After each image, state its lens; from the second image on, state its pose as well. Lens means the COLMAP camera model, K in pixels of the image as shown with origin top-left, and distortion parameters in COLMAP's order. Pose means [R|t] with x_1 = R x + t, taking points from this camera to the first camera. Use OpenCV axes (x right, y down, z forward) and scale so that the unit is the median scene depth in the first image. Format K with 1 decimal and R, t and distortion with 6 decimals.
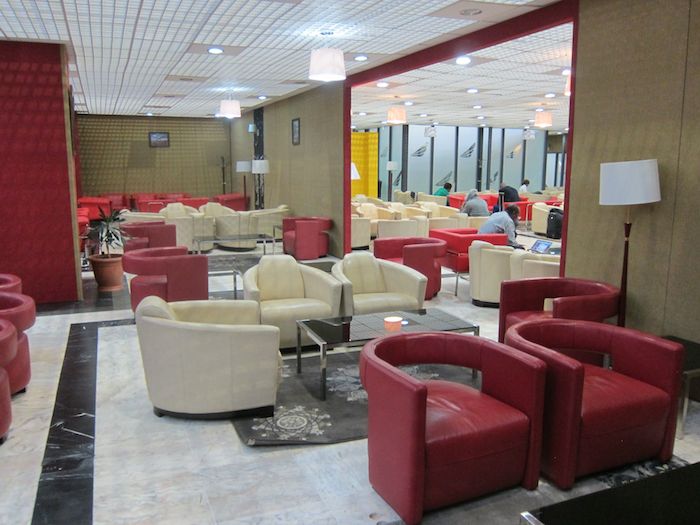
lens RADIAL K [[578.6, 0, 346.0], [0, 578.6, 261.2], [0, 0, 1]] dist [-0.043688, 0.013598]
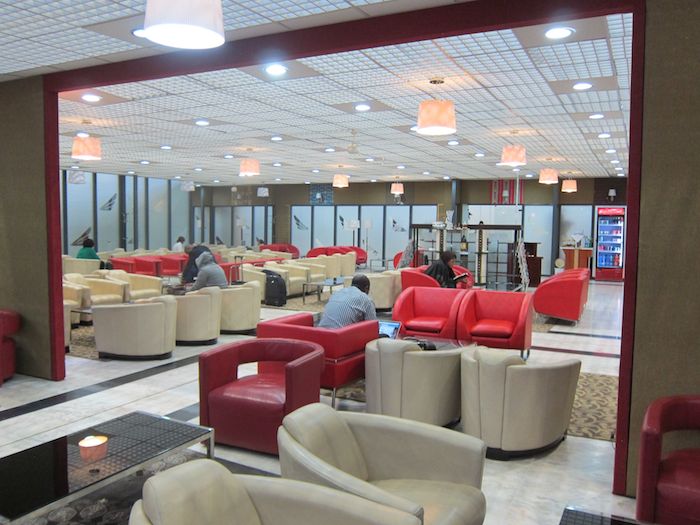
lens RADIAL K [[578.6, 0, 346.0], [0, 578.6, 261.2], [0, 0, 1]] dist [-0.043688, 0.013598]
pose [[0.765159, -0.040703, 0.642553, -0.065522], [0.100117, 0.993382, -0.056295, -0.027040], [-0.636009, 0.107406, 0.764170, 0.161092]]
